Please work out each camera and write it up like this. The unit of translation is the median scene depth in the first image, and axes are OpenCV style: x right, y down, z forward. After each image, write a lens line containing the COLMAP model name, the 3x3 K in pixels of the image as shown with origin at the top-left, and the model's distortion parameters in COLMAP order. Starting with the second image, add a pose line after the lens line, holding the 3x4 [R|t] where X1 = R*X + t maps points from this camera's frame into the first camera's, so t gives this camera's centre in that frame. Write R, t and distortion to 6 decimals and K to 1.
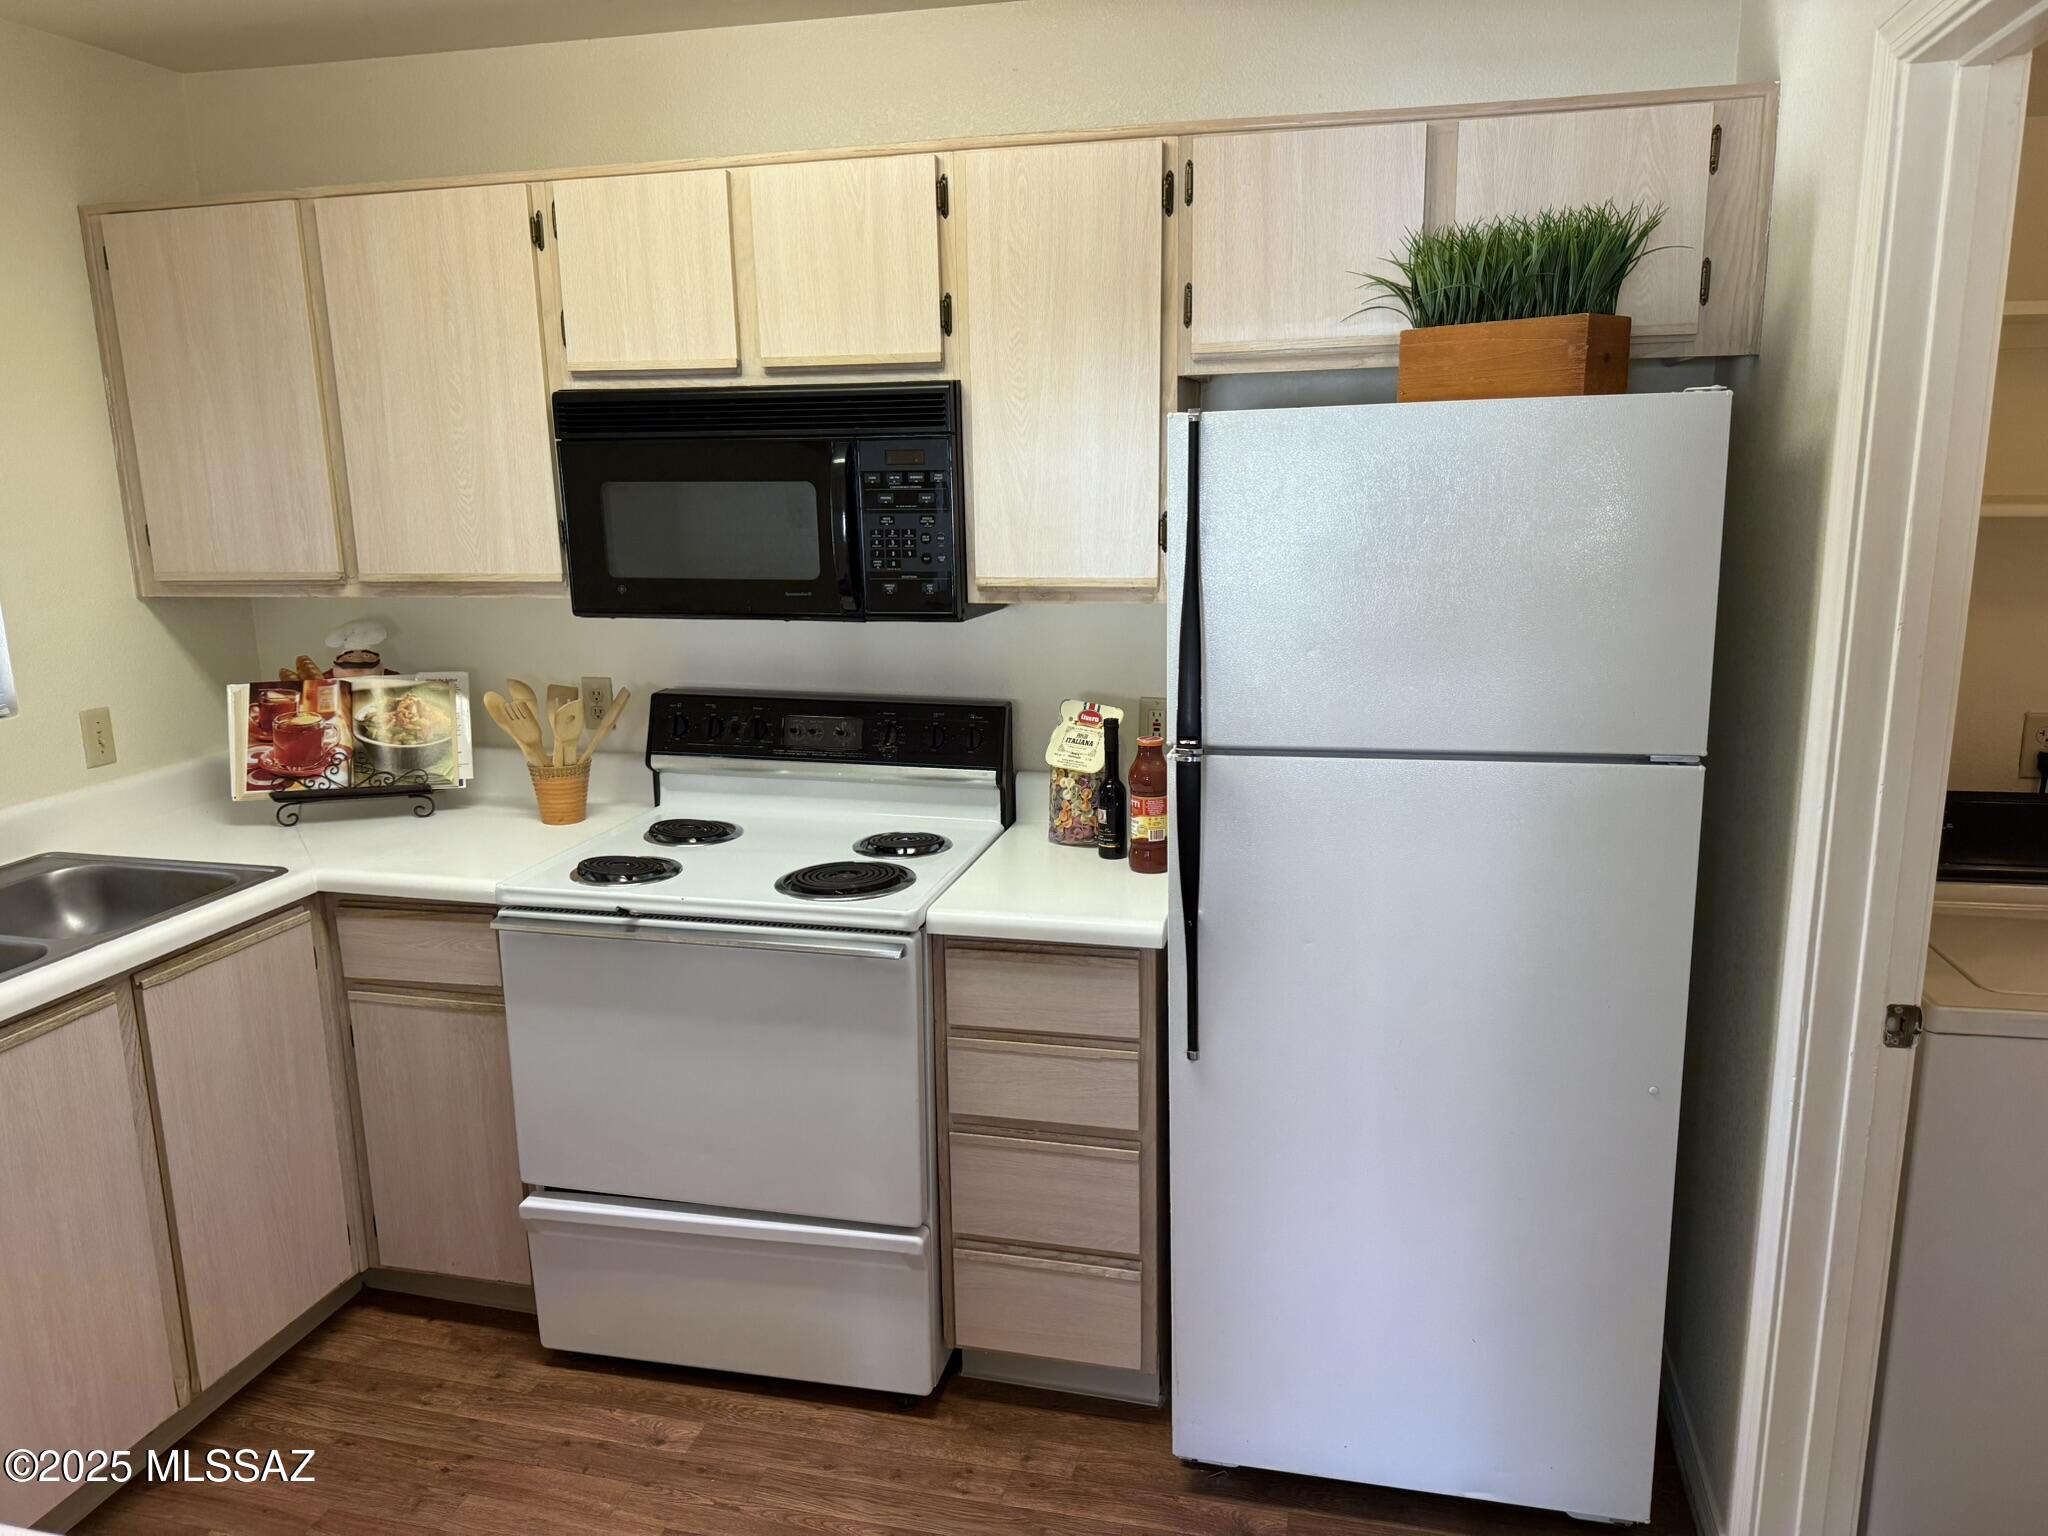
lens RADIAL K [[1412.1, 0, 1029.2], [0, 1412.1, 774.6], [0, 0, 1]] dist [0.078950, -0.125684]
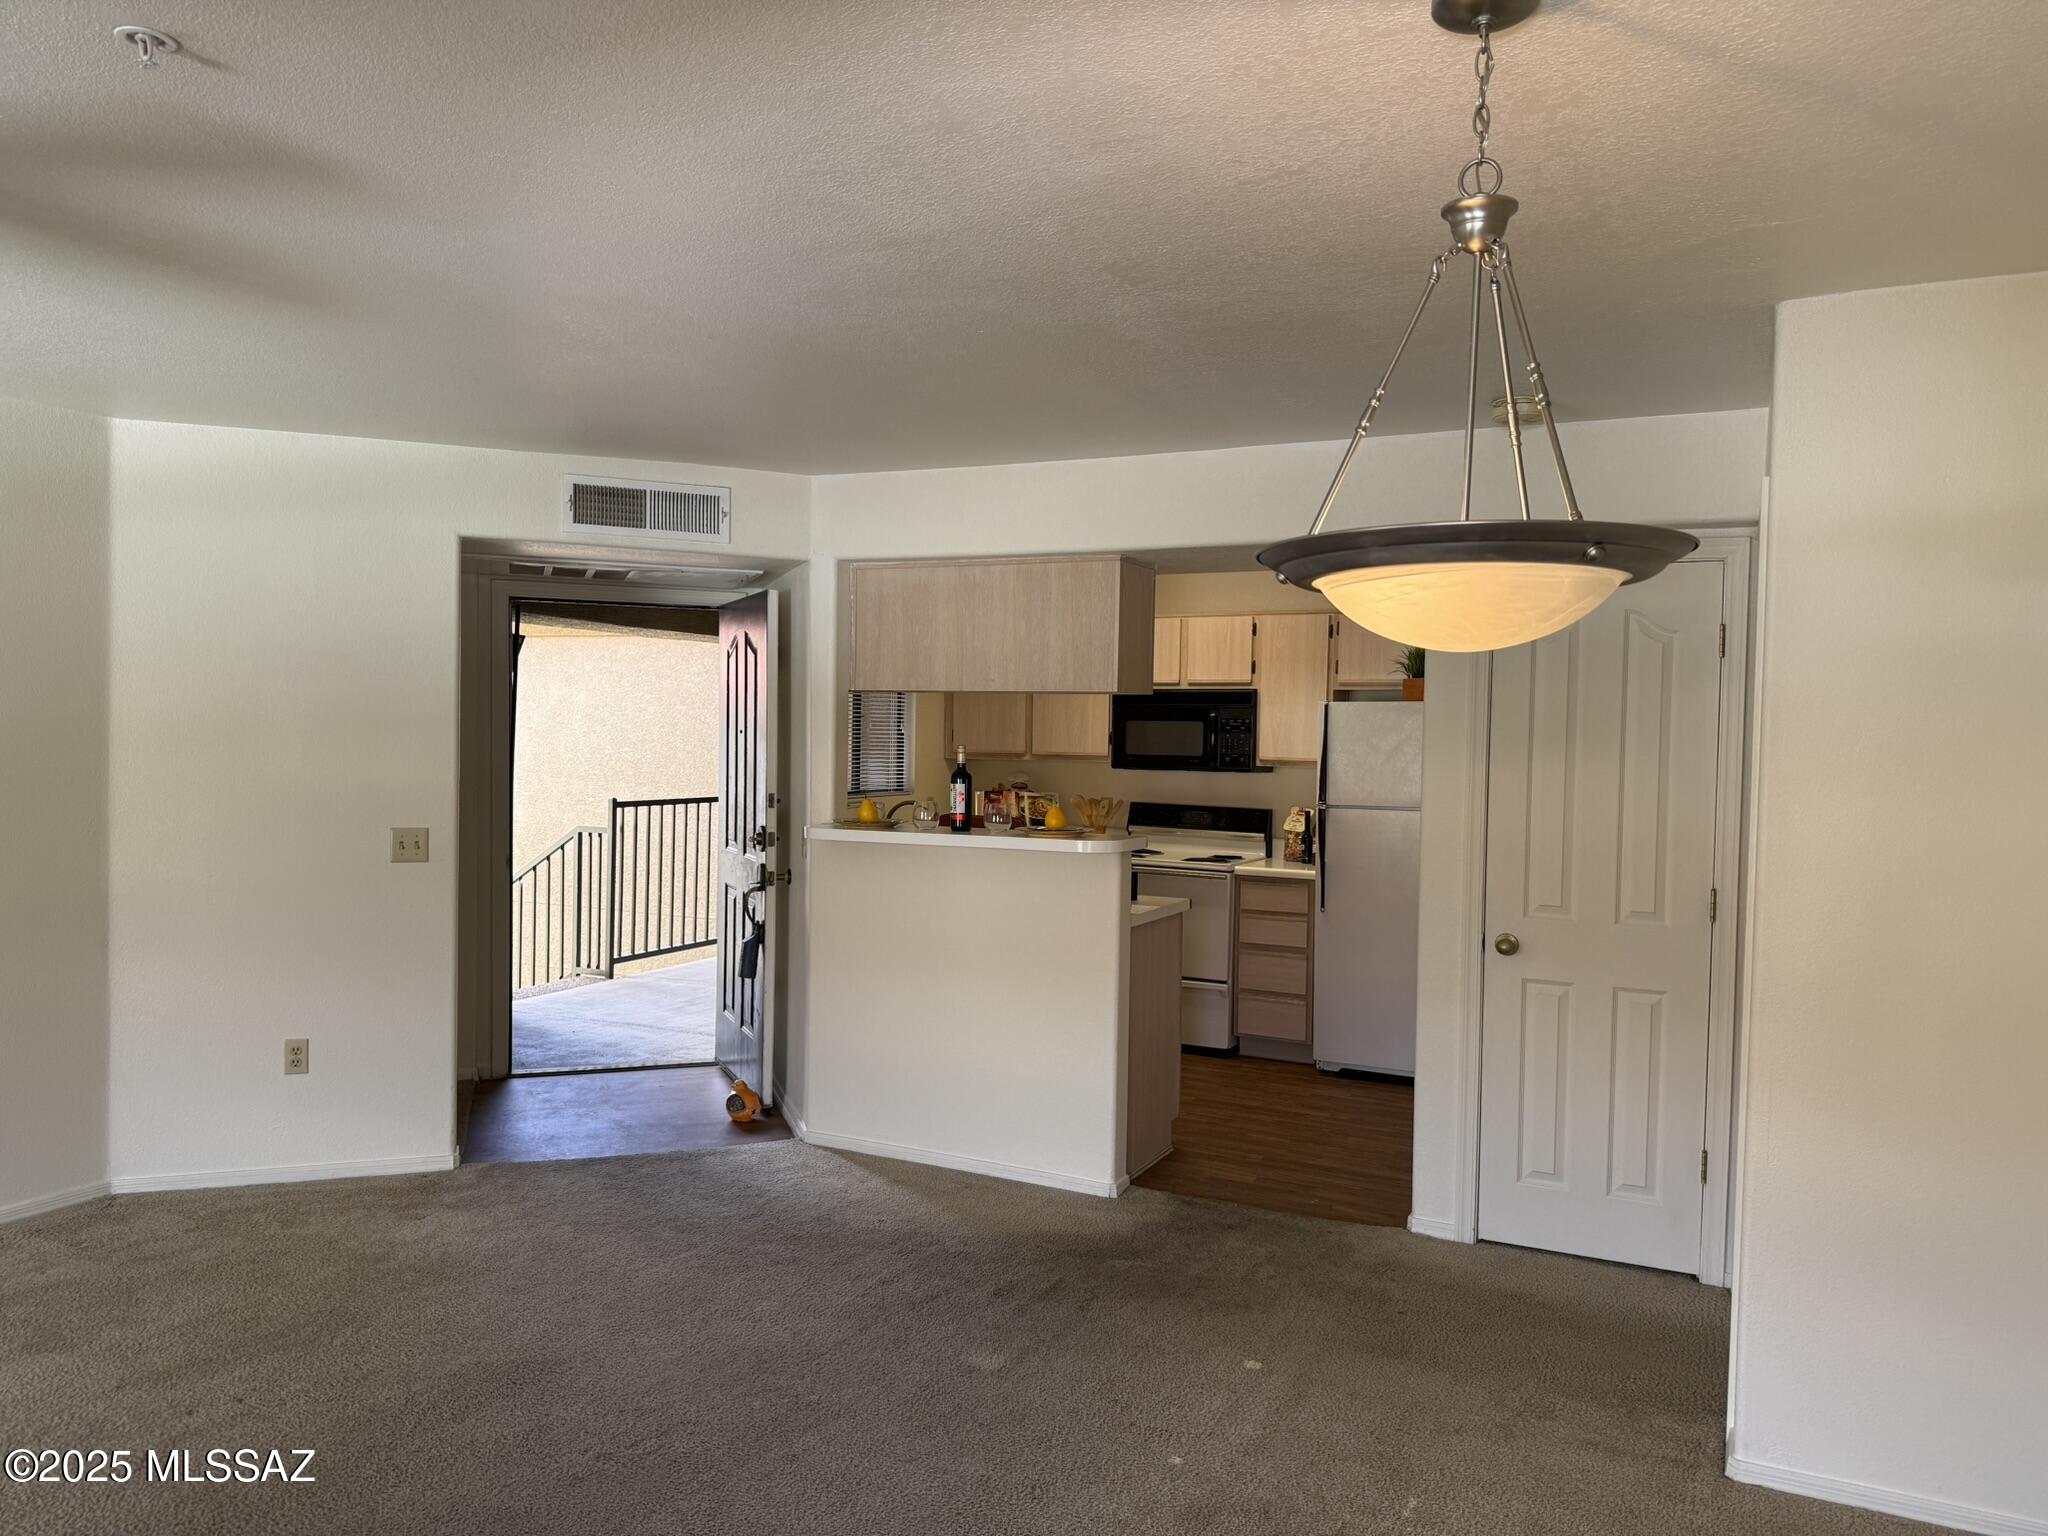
lens RADIAL K [[1412.1, 0, 1029.2], [0, 1412.1, 774.6], [0, 0, 1]] dist [0.078950, -0.125684]
pose [[0.974506, 0.041592, -0.220472, 0.130336], [-0.082783, 0.979987, -0.181034, 0.417268], [0.208530, 0.194670, 0.958446, -1.679802]]
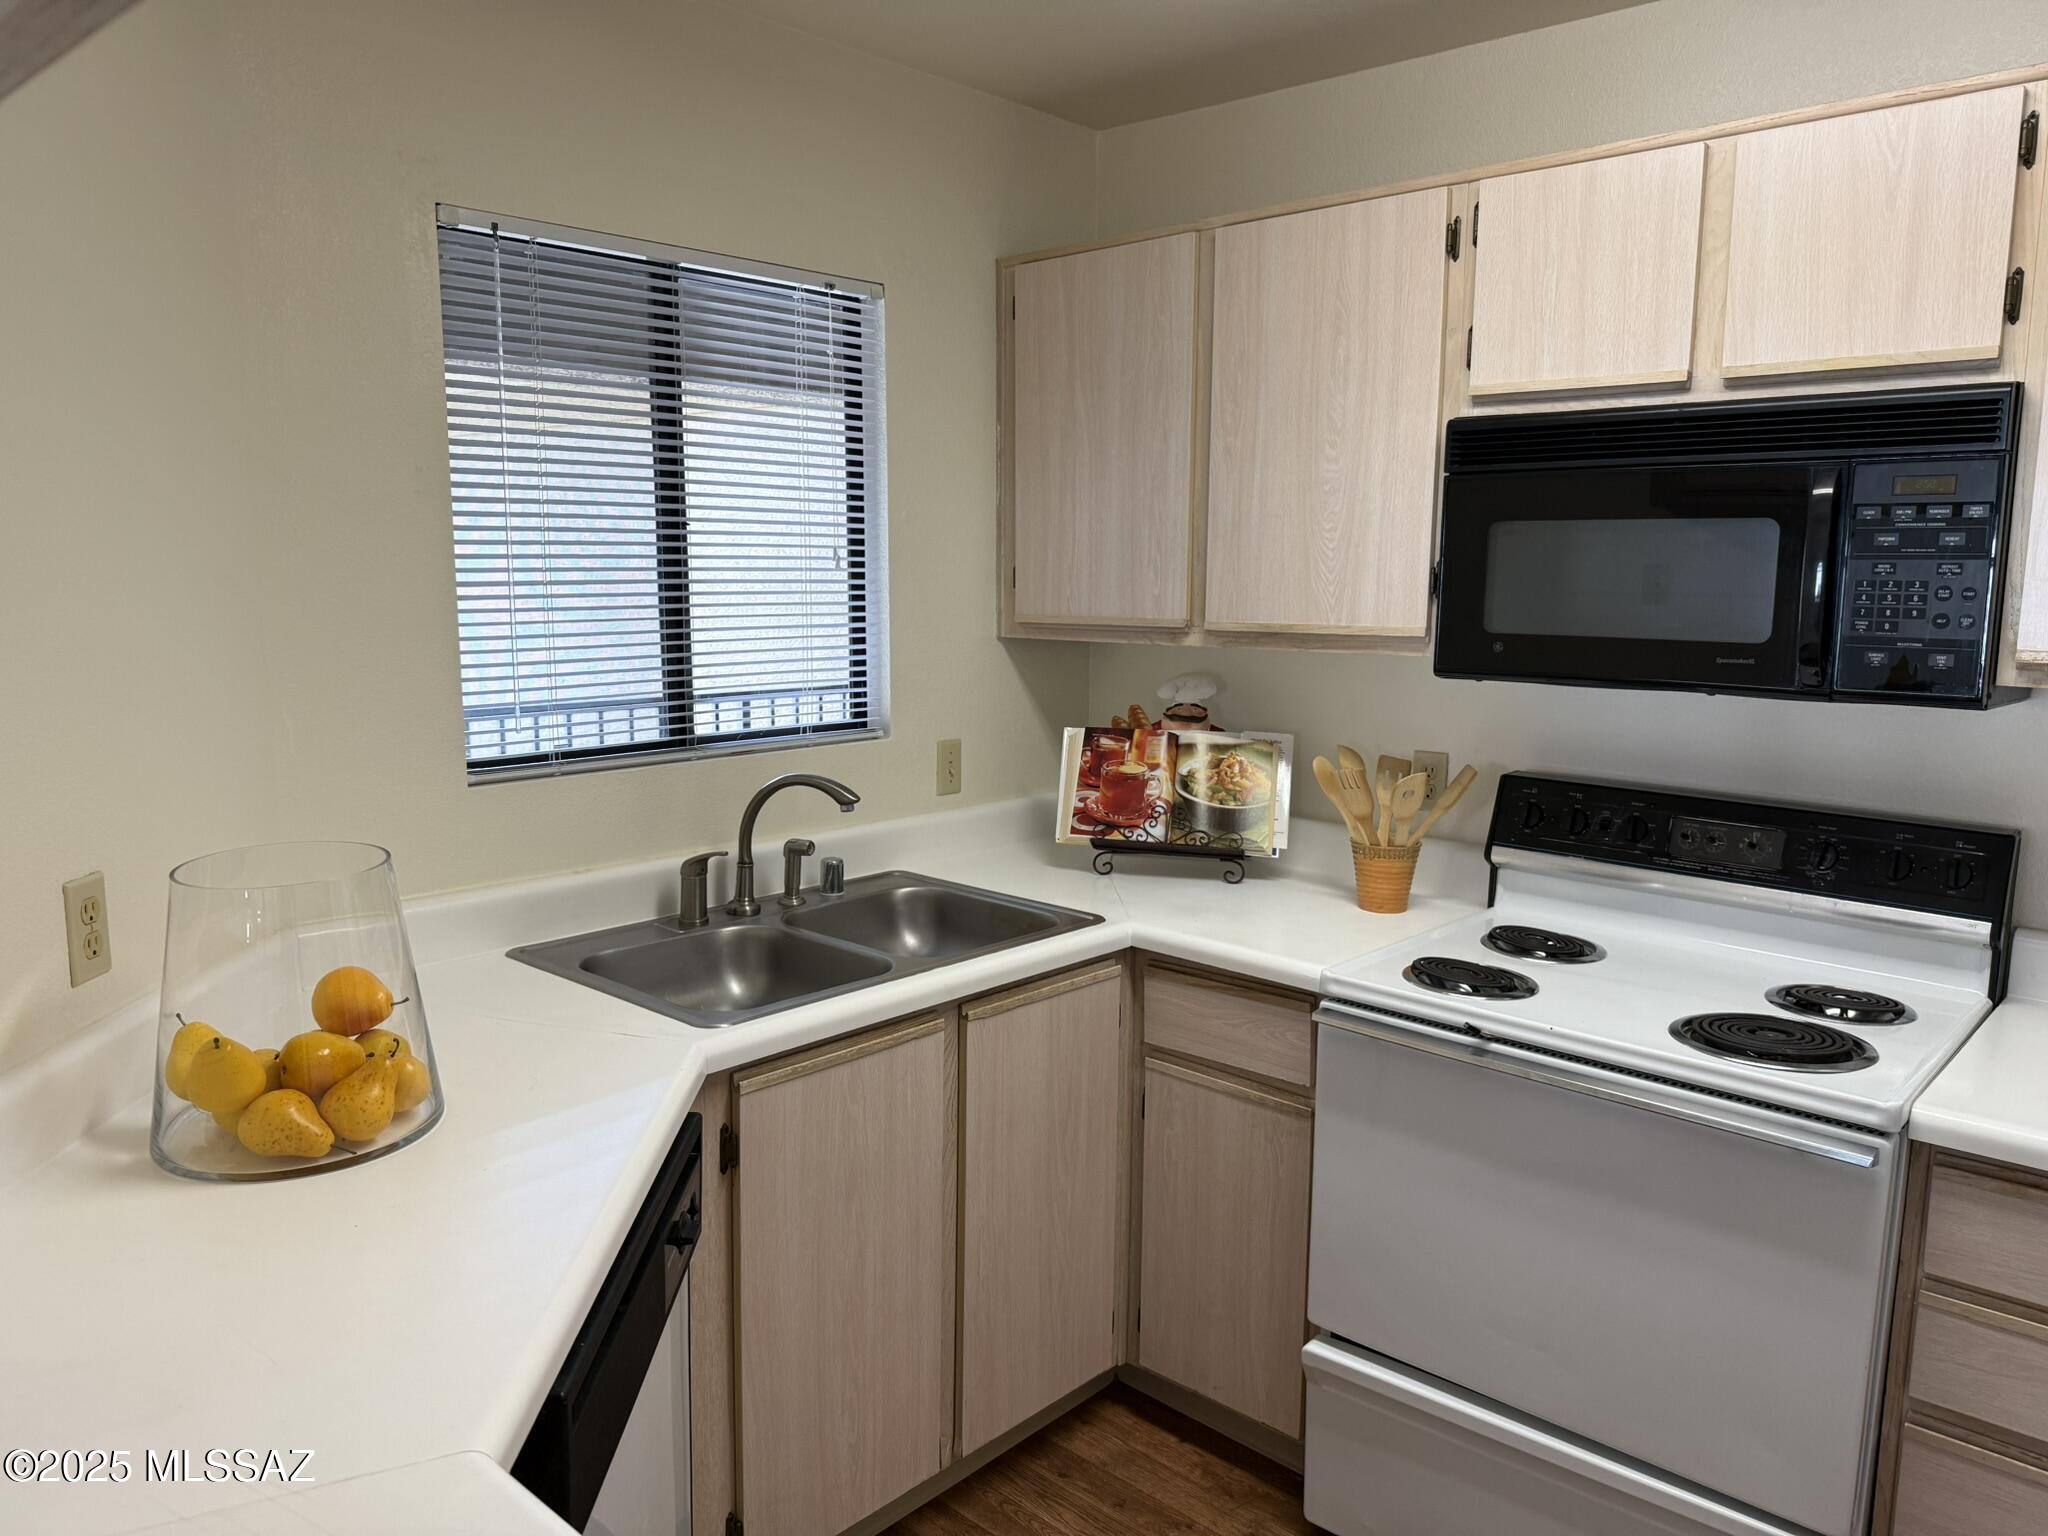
lens RADIAL K [[1412.1, 0, 1029.2], [0, 1412.1, 774.6], [0, 0, 1]] dist [0.078950, -0.125684]
pose [[0.875749, 0.093717, -0.473582, -0.122393], [-0.127330, 0.991080, -0.039334, 0.013985], [0.465672, 0.094748, 0.879871, 0.130589]]
